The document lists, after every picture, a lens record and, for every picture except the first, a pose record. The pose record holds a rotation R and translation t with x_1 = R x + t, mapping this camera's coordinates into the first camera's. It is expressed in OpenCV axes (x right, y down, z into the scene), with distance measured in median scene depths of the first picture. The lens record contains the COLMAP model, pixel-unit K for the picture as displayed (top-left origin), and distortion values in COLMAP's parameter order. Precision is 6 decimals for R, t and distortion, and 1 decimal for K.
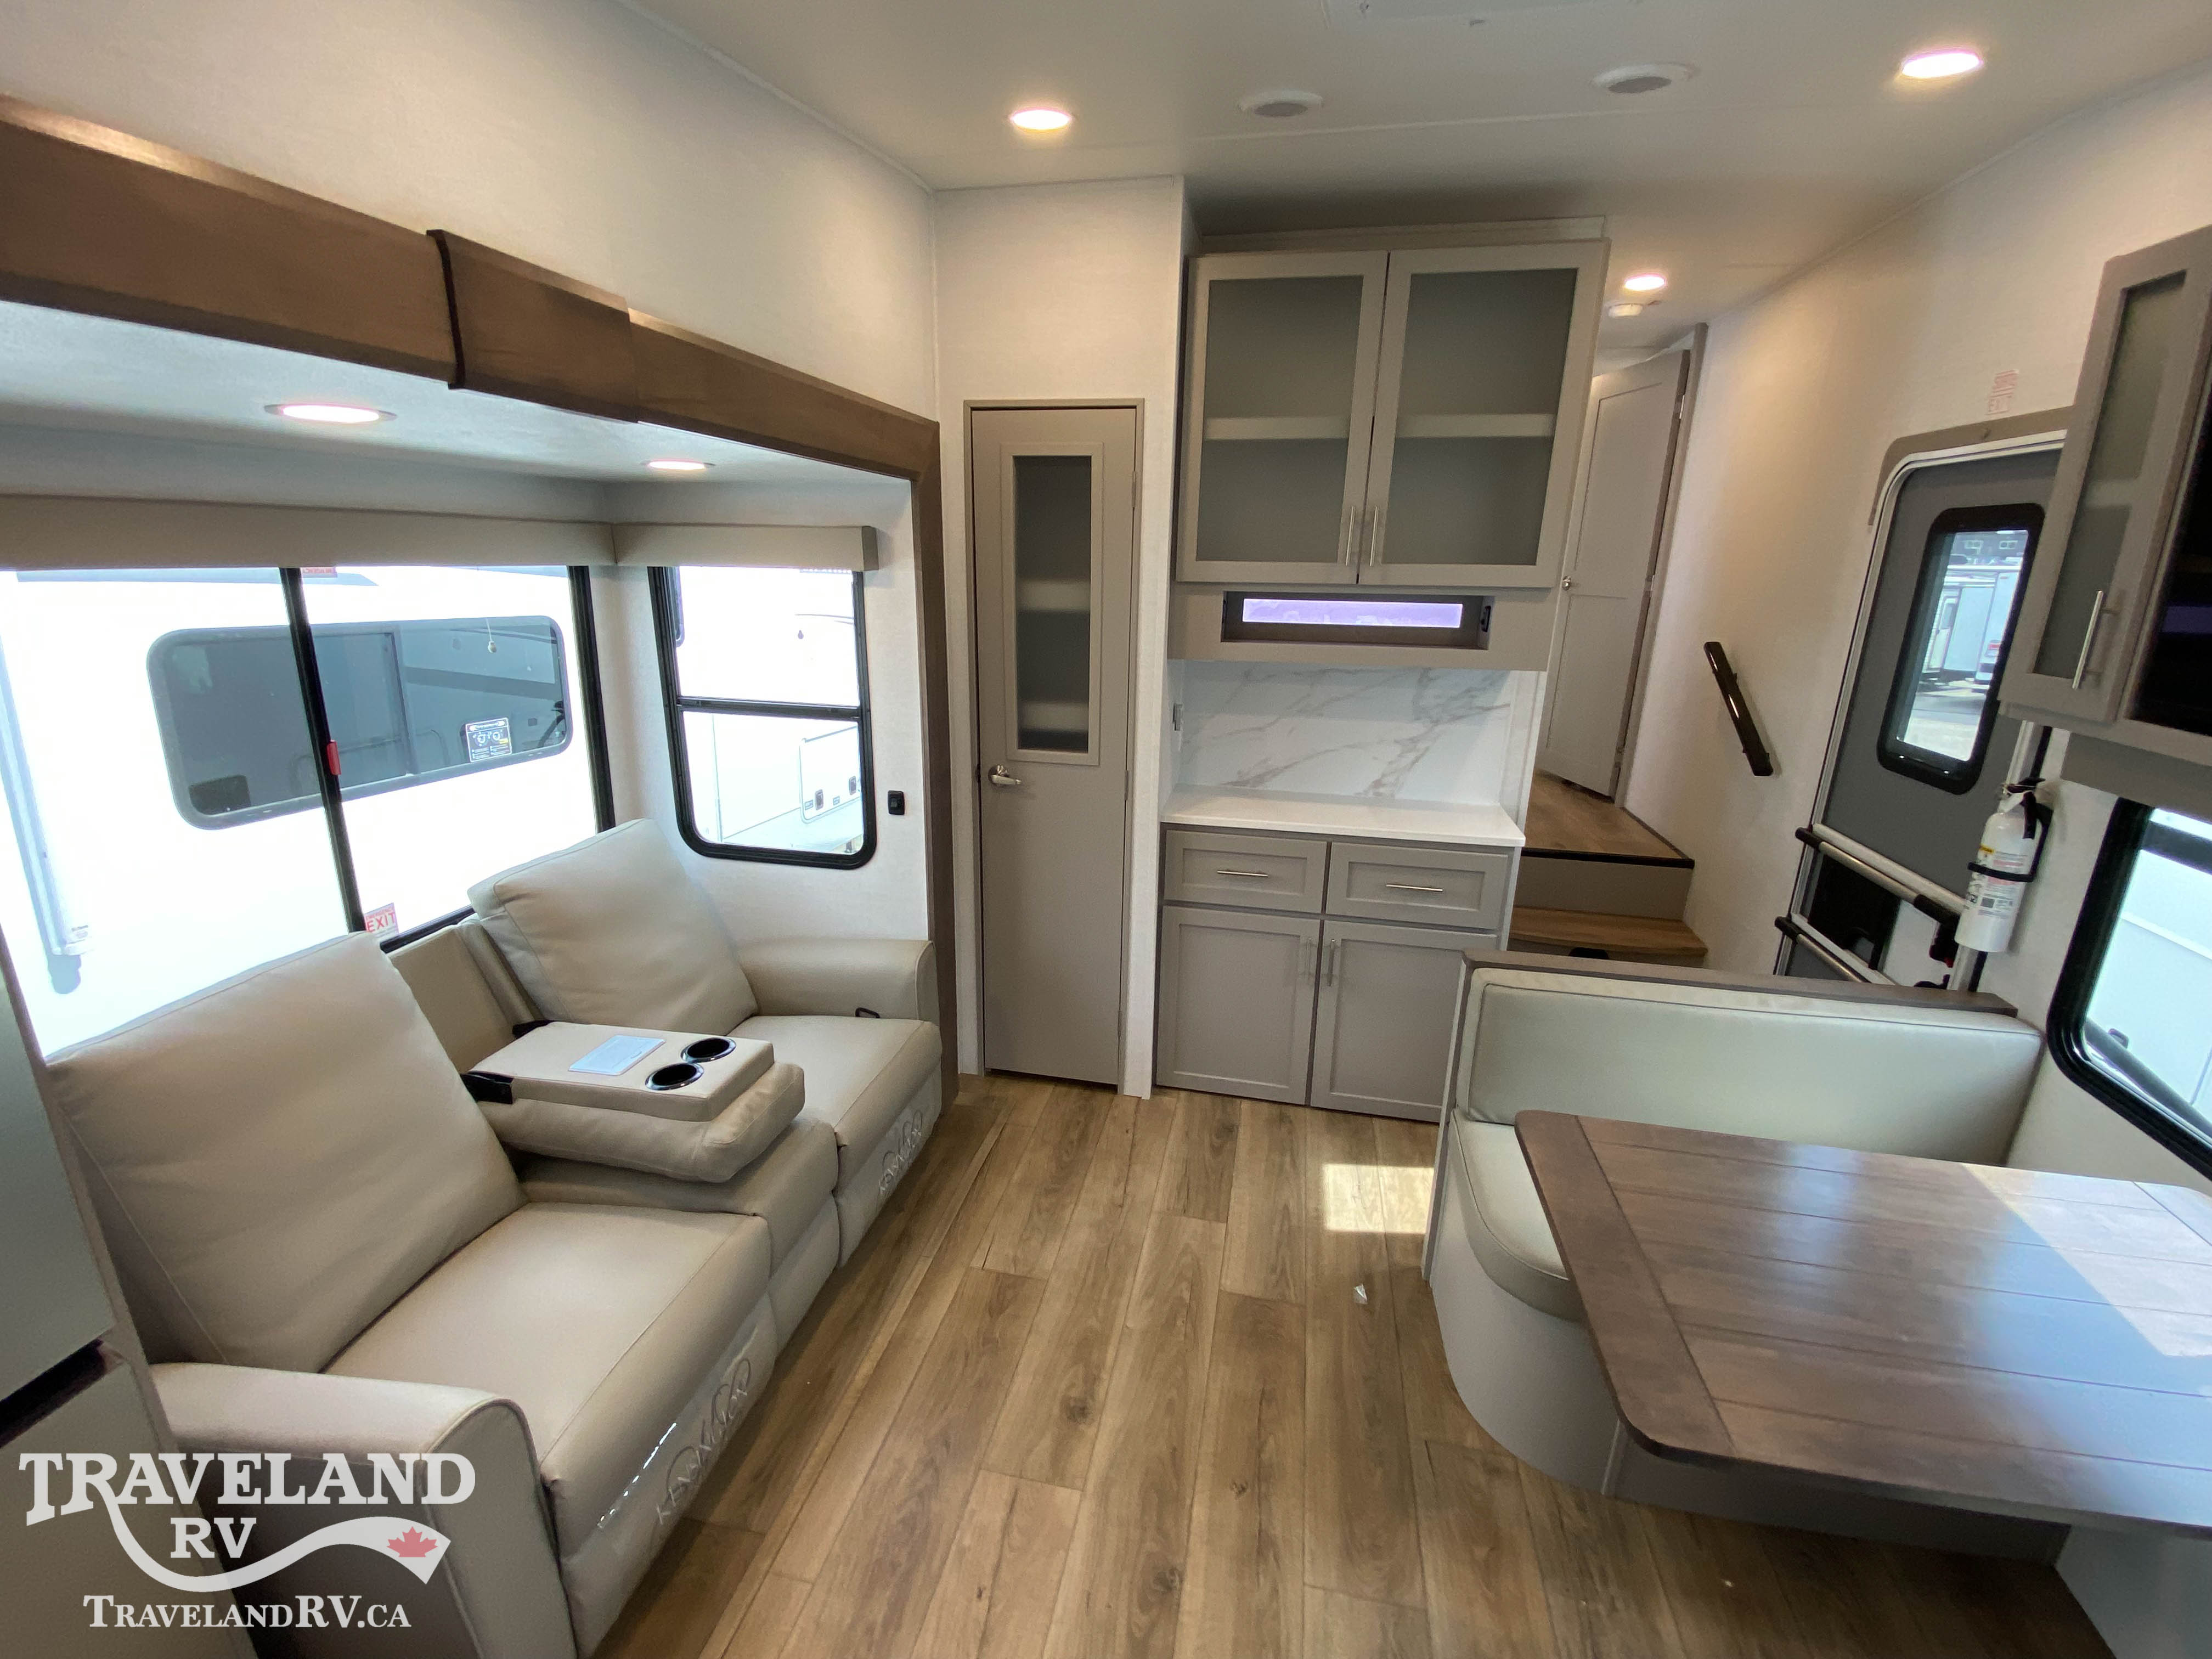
lens RADIAL K [[942.6, 0, 1097.1], [0, 942.6, 831.0], [0, 0, 1]] dist [0.026335, -0.024075]
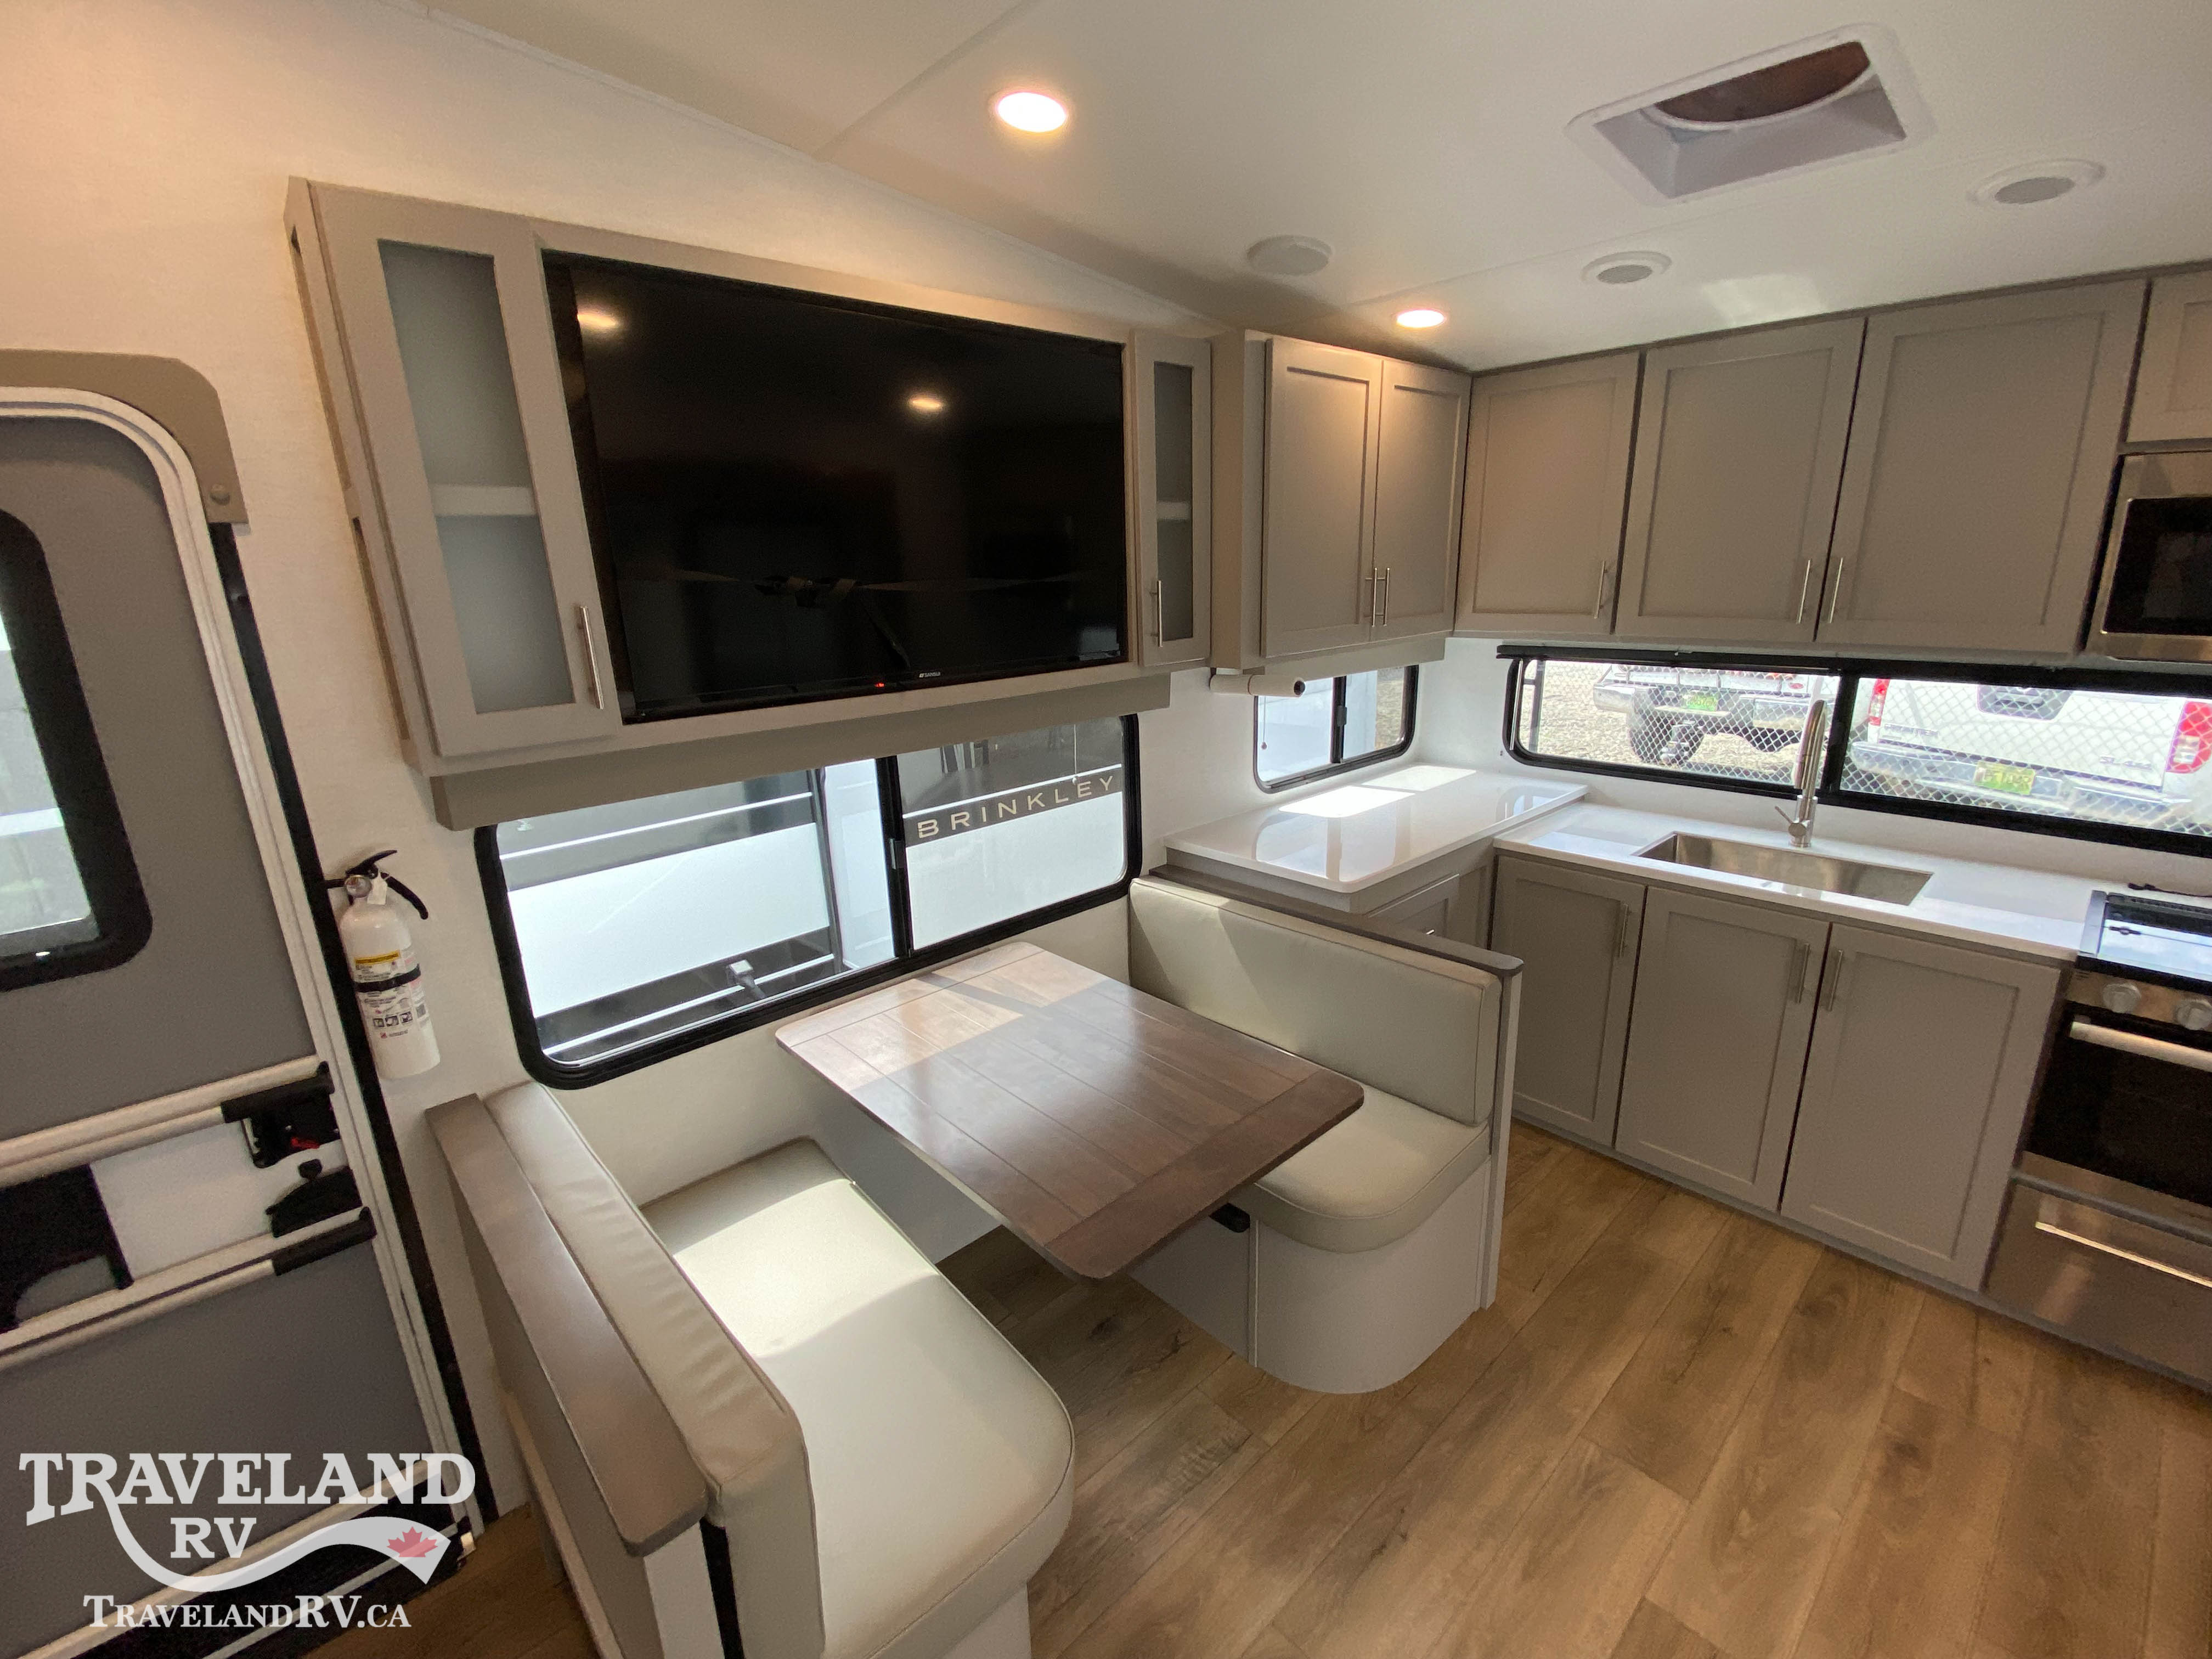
lens RADIAL K [[954.8, 0, 1106.0], [0, 954.8, 829.5], [0, 0, 1]] dist [0.029048, -0.024458]
pose [[-0.822443, -0.141215, 0.551040, 0.038605], [0.178038, 0.856128, 0.485127, -0.289870], [-0.540268, 0.497095, -0.678975, 0.978560]]
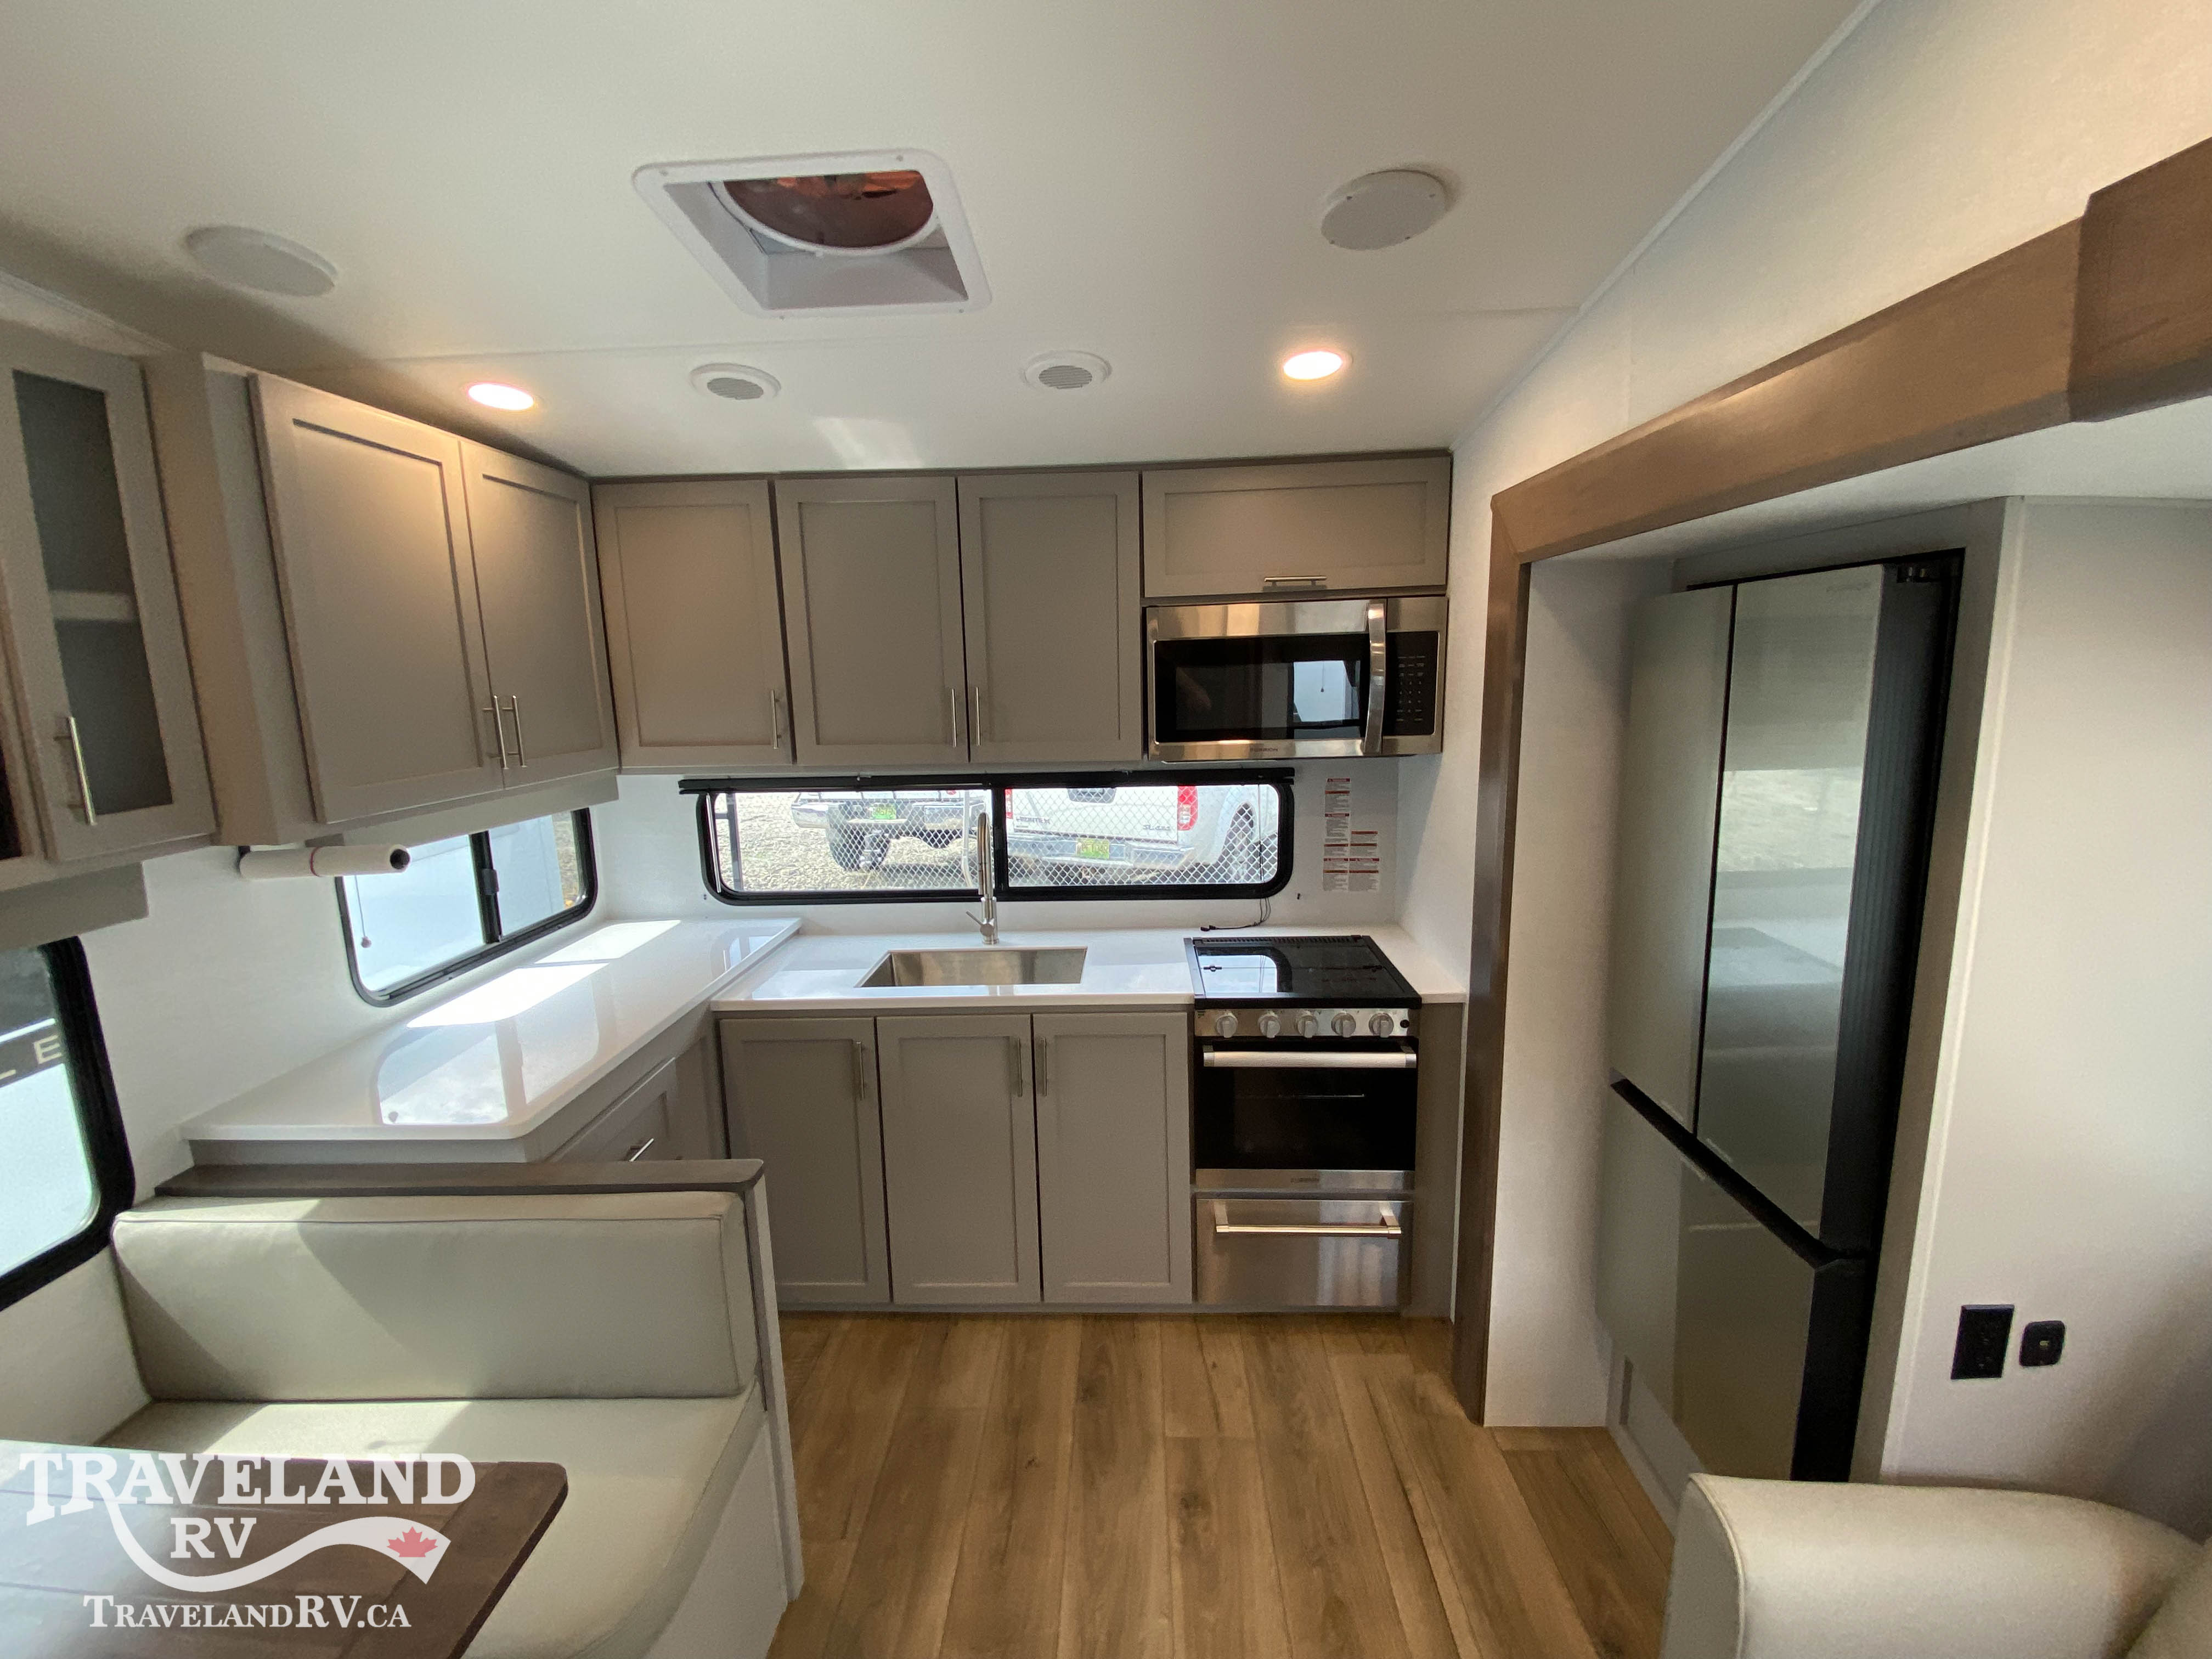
lens RADIAL K [[942.6, 0, 1097.1], [0, 942.6, 831.0], [0, 0, 1]] dist [0.026335, -0.024075]
pose [[-0.983952, 0.042446, -0.173312, 0.058127], [-0.037352, 0.900777, 0.432672, -0.231587], [0.174480, 0.432202, -0.884736, 0.796498]]
